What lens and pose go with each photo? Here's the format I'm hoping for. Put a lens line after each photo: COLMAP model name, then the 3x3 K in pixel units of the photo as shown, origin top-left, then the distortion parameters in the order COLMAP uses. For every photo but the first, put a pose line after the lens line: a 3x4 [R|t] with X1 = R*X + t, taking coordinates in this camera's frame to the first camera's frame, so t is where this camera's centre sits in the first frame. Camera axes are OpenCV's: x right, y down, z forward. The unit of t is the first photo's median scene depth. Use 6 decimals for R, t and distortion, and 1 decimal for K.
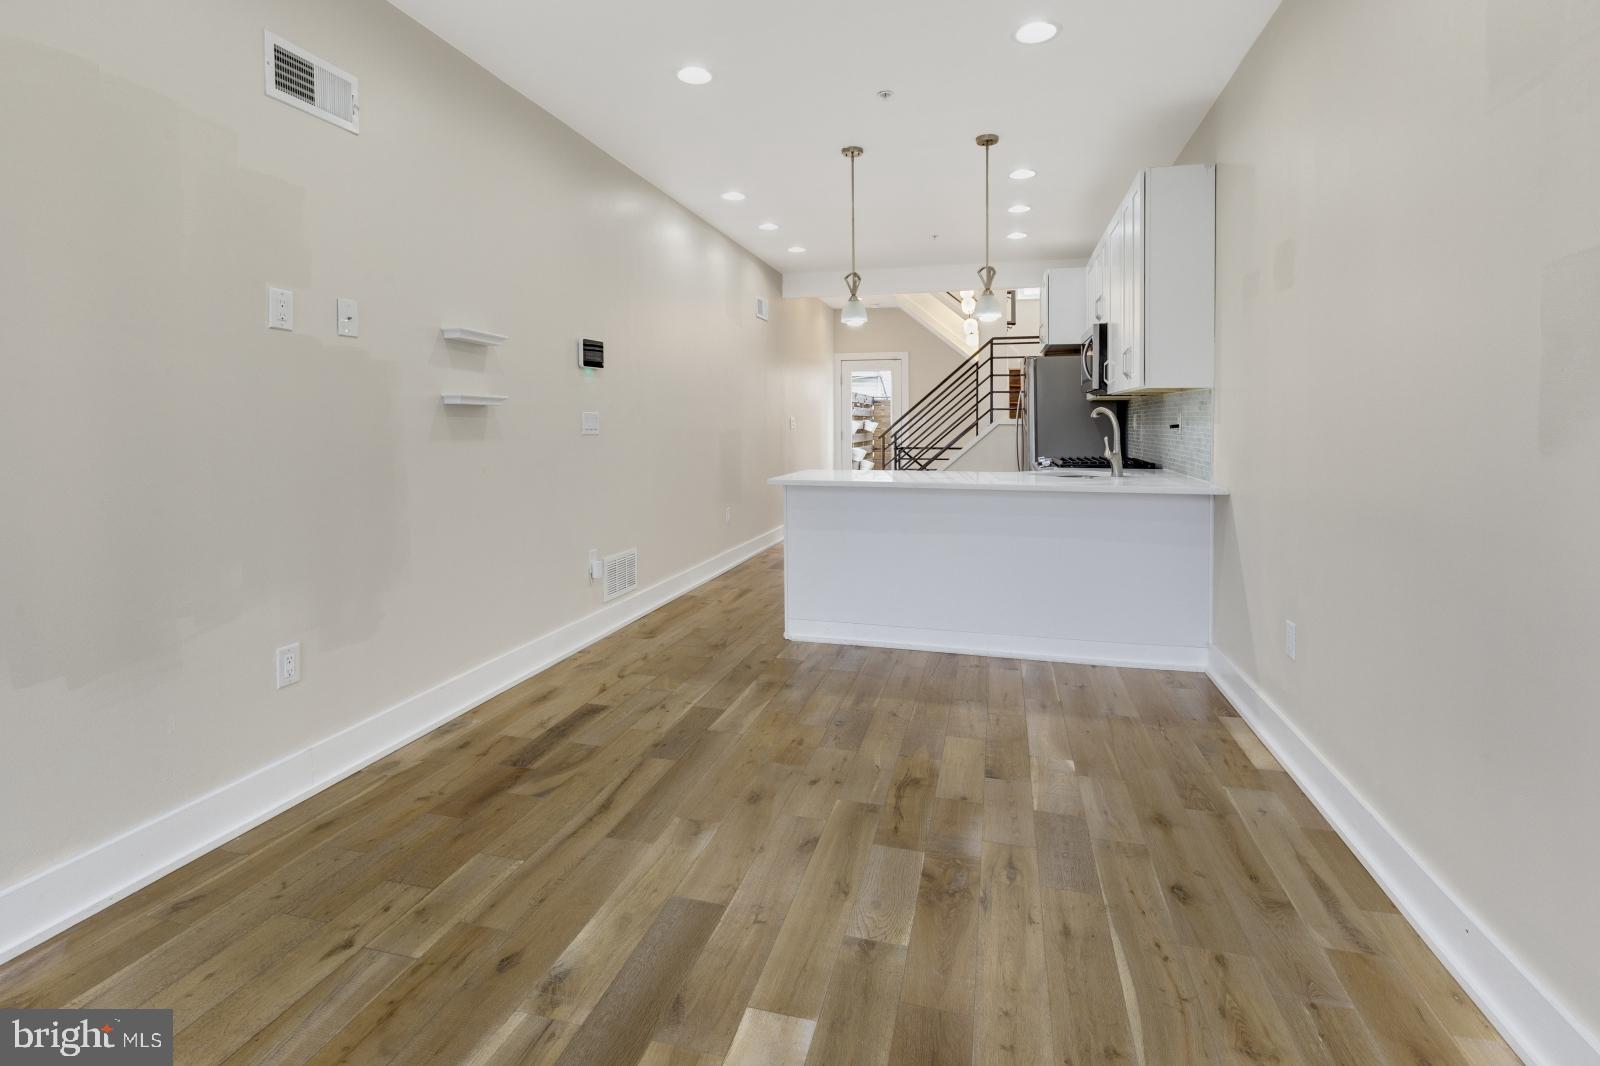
lens RADIAL K [[775.3, 0, 796.6], [0, 775.3, 419.4], [0, 0, 1]] dist [-0.000664, -0.000175]
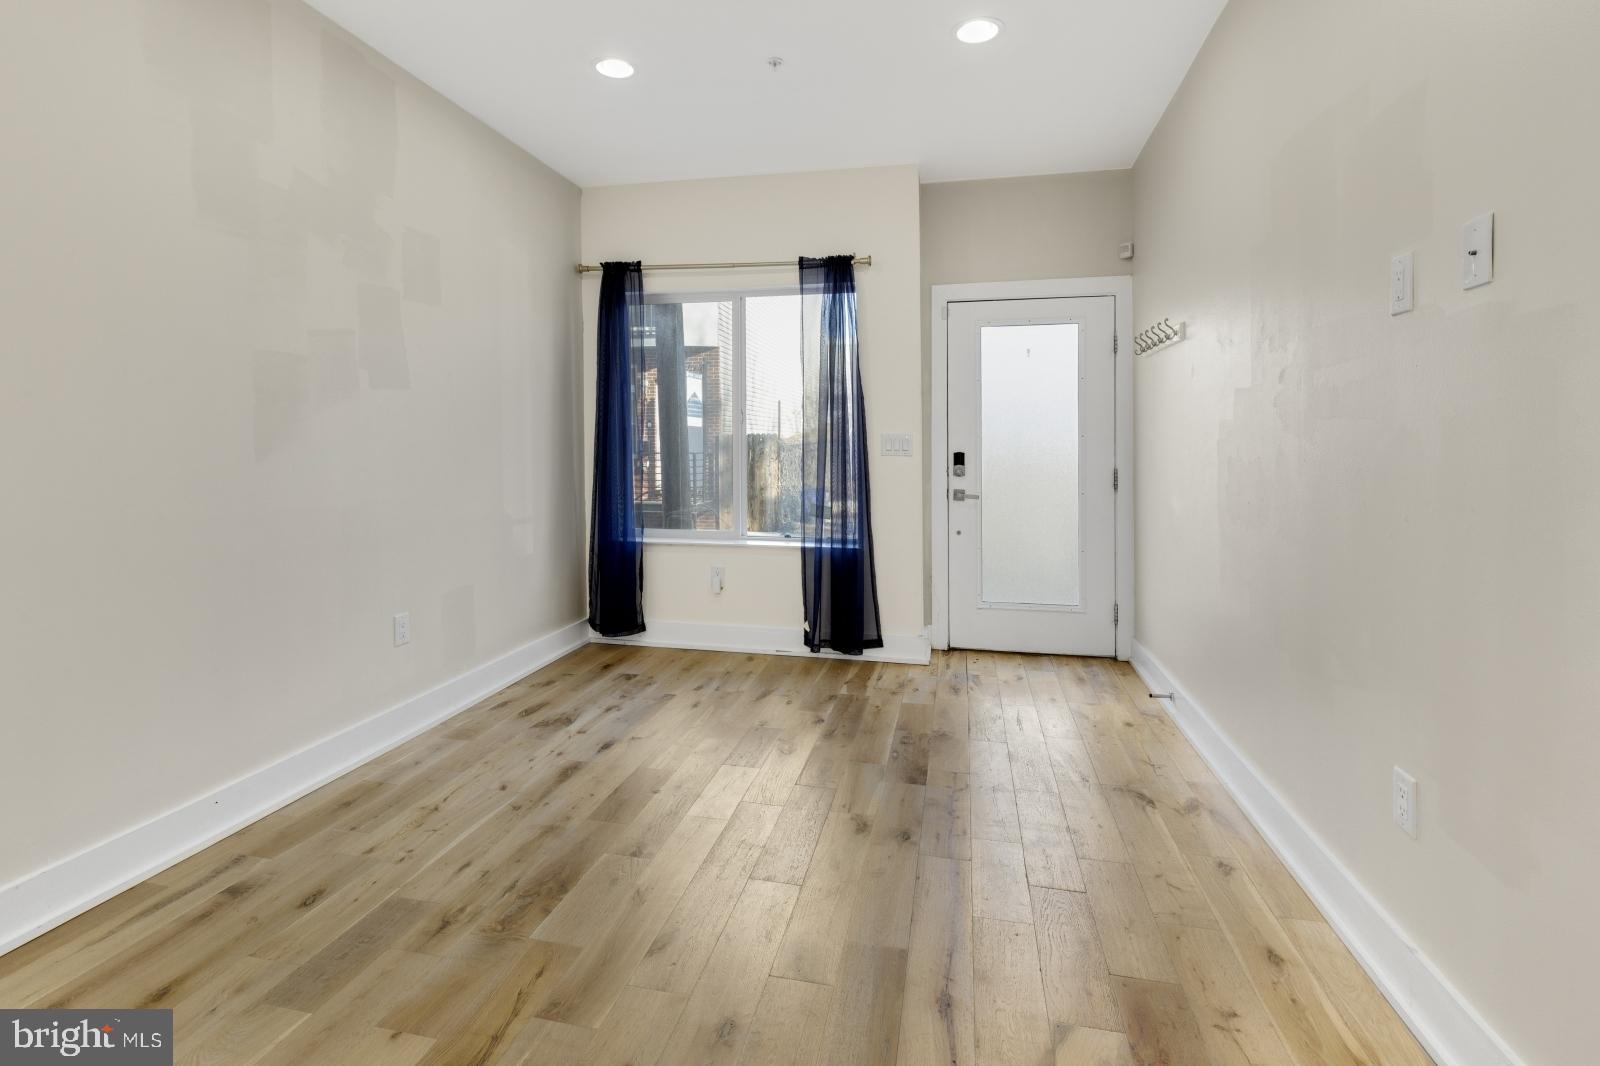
lens RADIAL K [[756.7, 0, 782.1], [0, 756.7, 446.0], [0, 0, 1]] dist [0.002741, 0.000272]
pose [[-0.999589, -0.004635, -0.028306, -0.044145], [-0.004619, 0.999989, -0.000642, 0.003304], [0.028308, -0.000511, -0.999599, 0.900082]]
